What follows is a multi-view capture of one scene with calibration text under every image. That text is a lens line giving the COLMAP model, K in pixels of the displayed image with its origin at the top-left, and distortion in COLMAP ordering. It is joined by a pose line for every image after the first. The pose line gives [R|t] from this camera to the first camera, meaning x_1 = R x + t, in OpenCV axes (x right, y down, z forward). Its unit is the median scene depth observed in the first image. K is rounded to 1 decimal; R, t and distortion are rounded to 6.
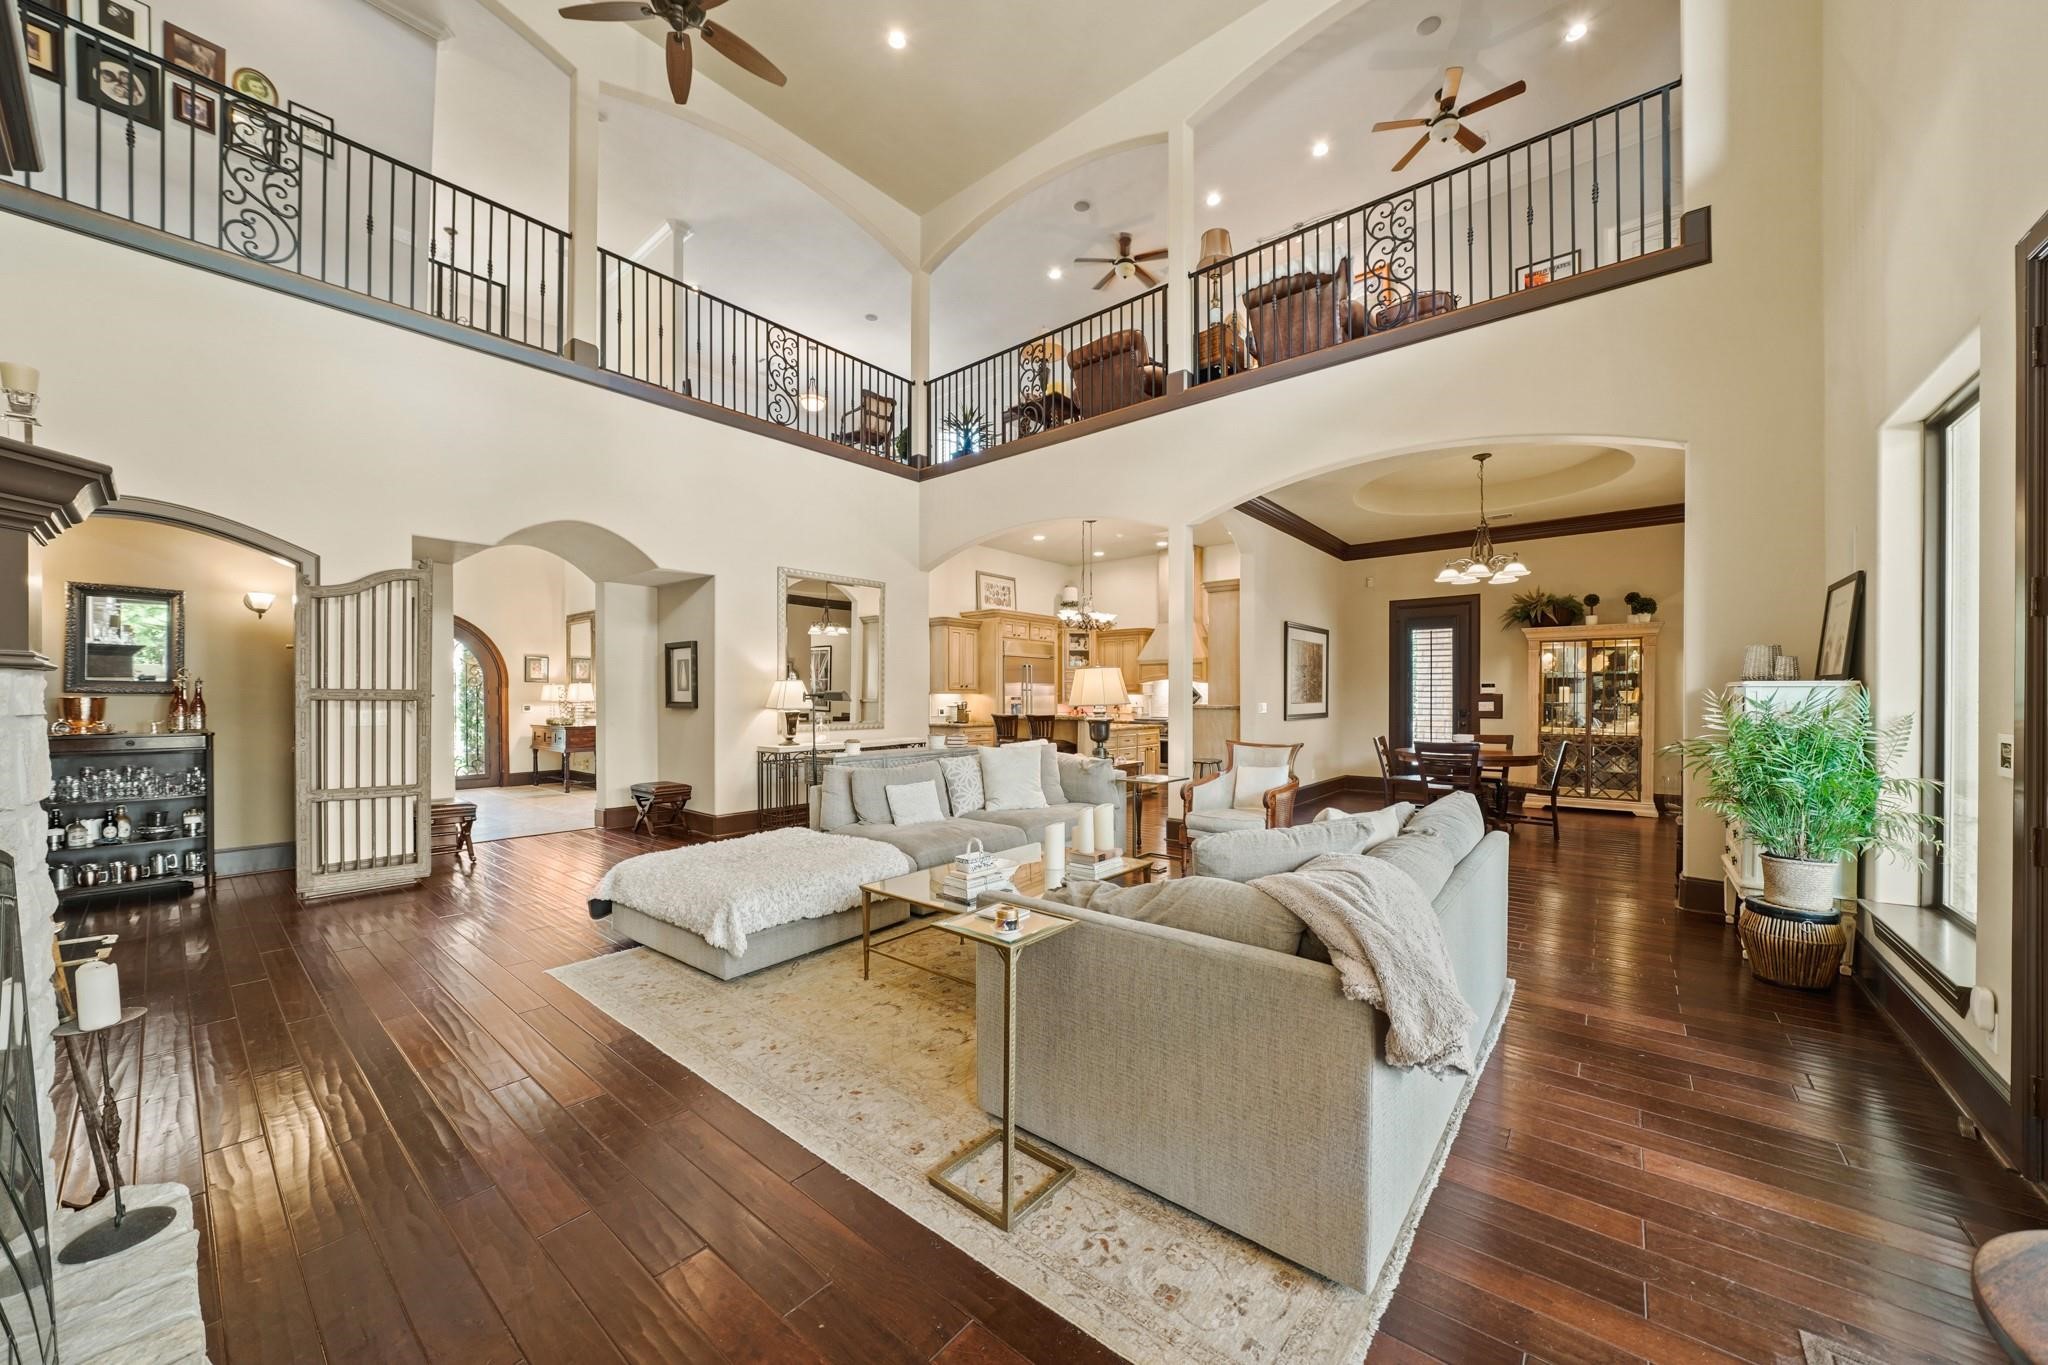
lens RADIAL K [[719.9, 0, 1020.1], [0, 719.9, 692.5], [0, 0, 1]] dist [-0.000090, -0.000022]
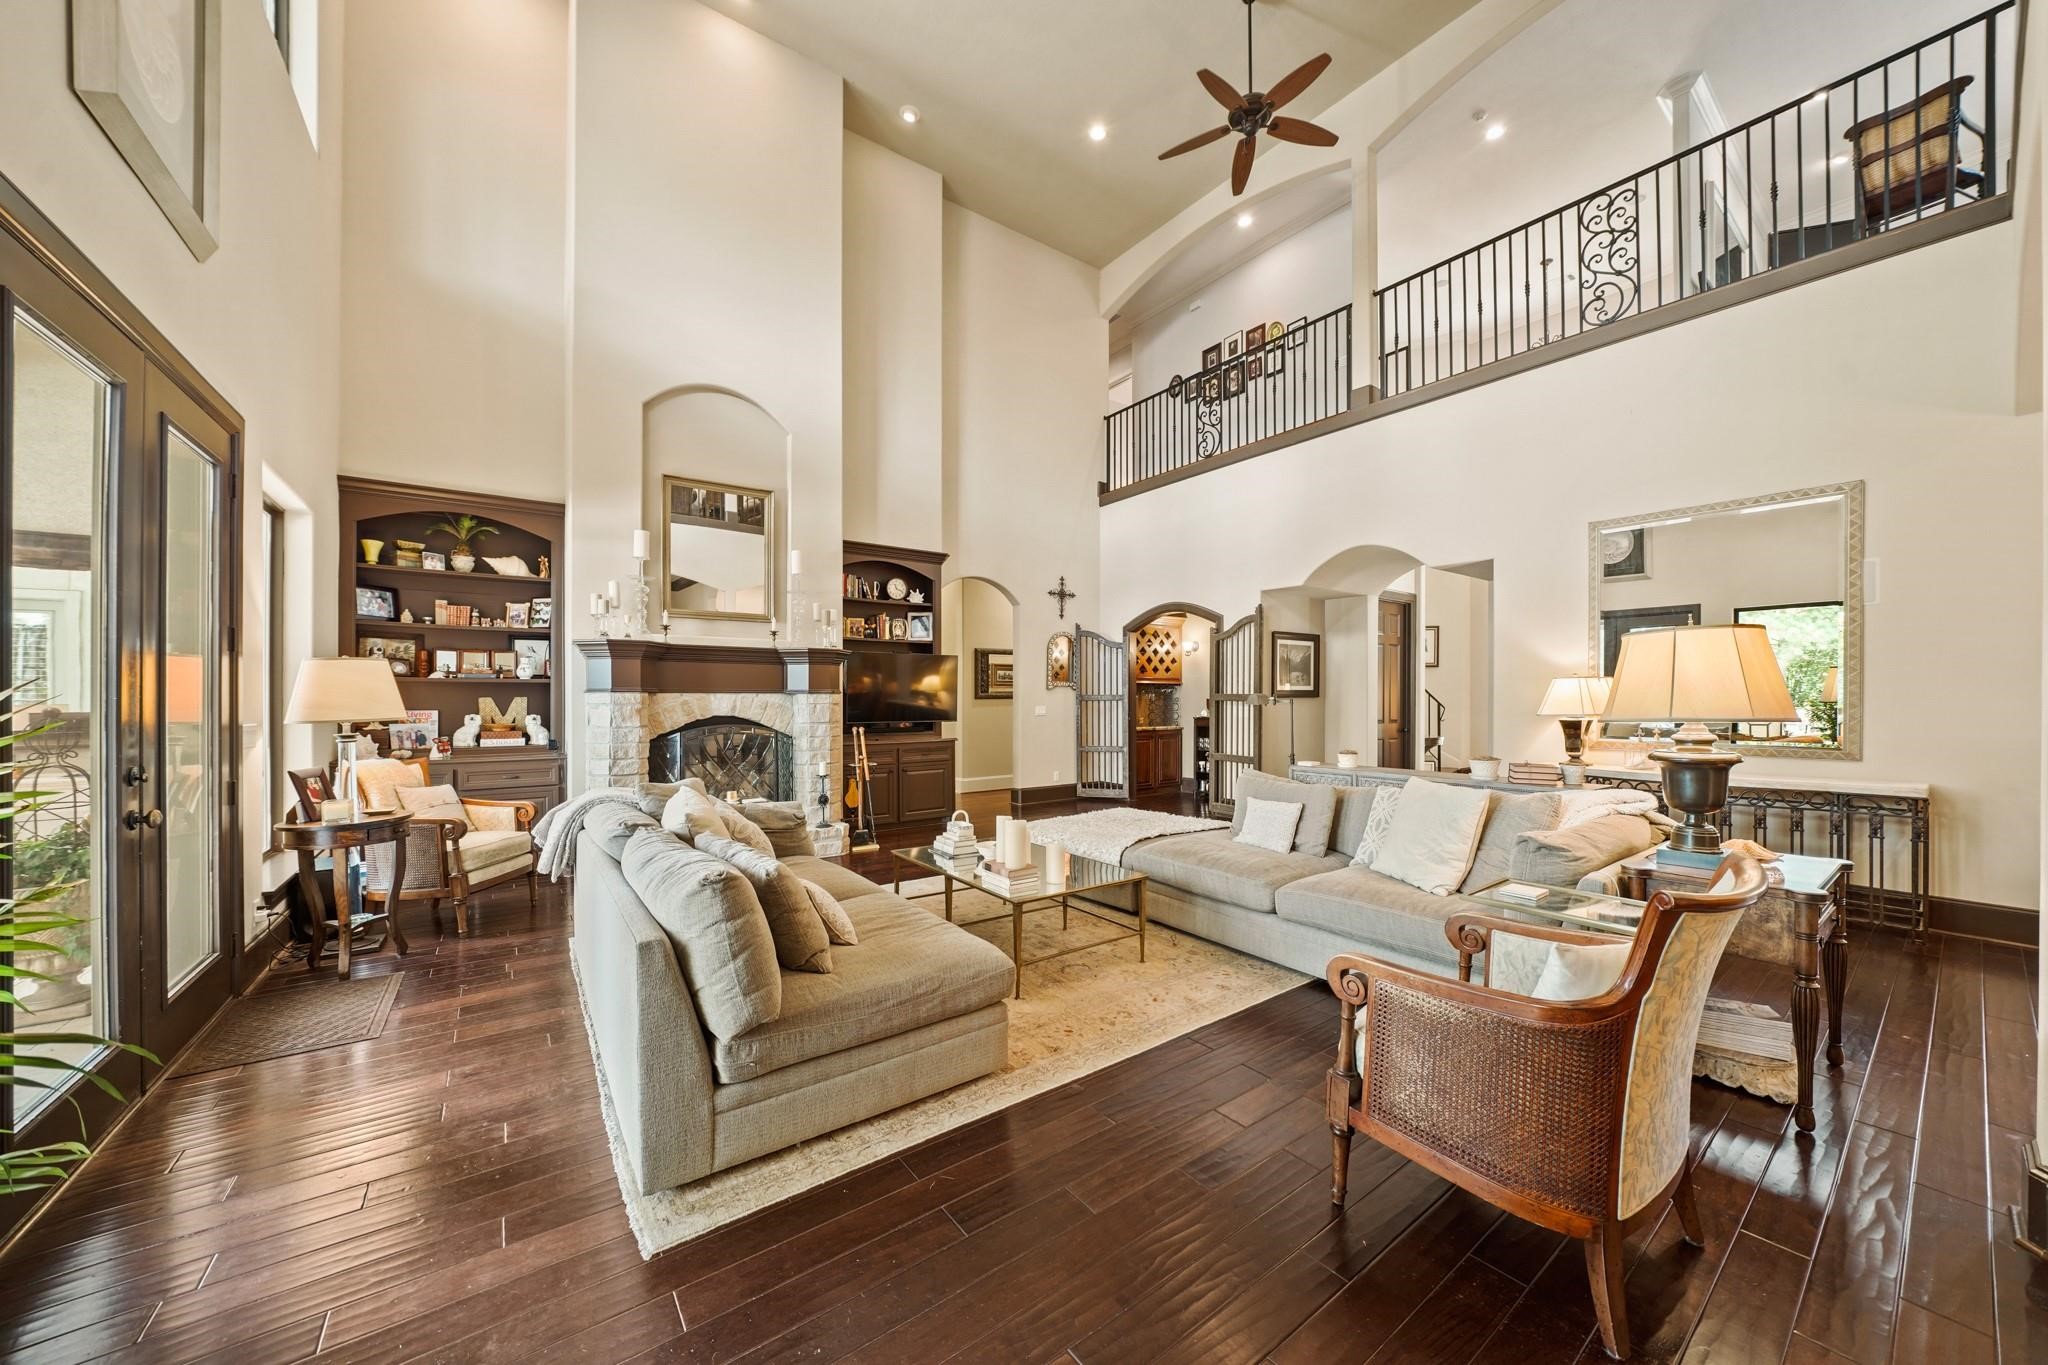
lens RADIAL K [[721.4, 0, 1024.0], [0, 721.4, 682.5], [0, 0, 1]] dist [0.000015, 0.000000]
pose [[-0.232443, -0.015184, -0.972492, 0.712872], [0.001937, 0.999869, -0.016074, -0.004096], [0.972608, -0.005621, -0.232383, 0.850548]]
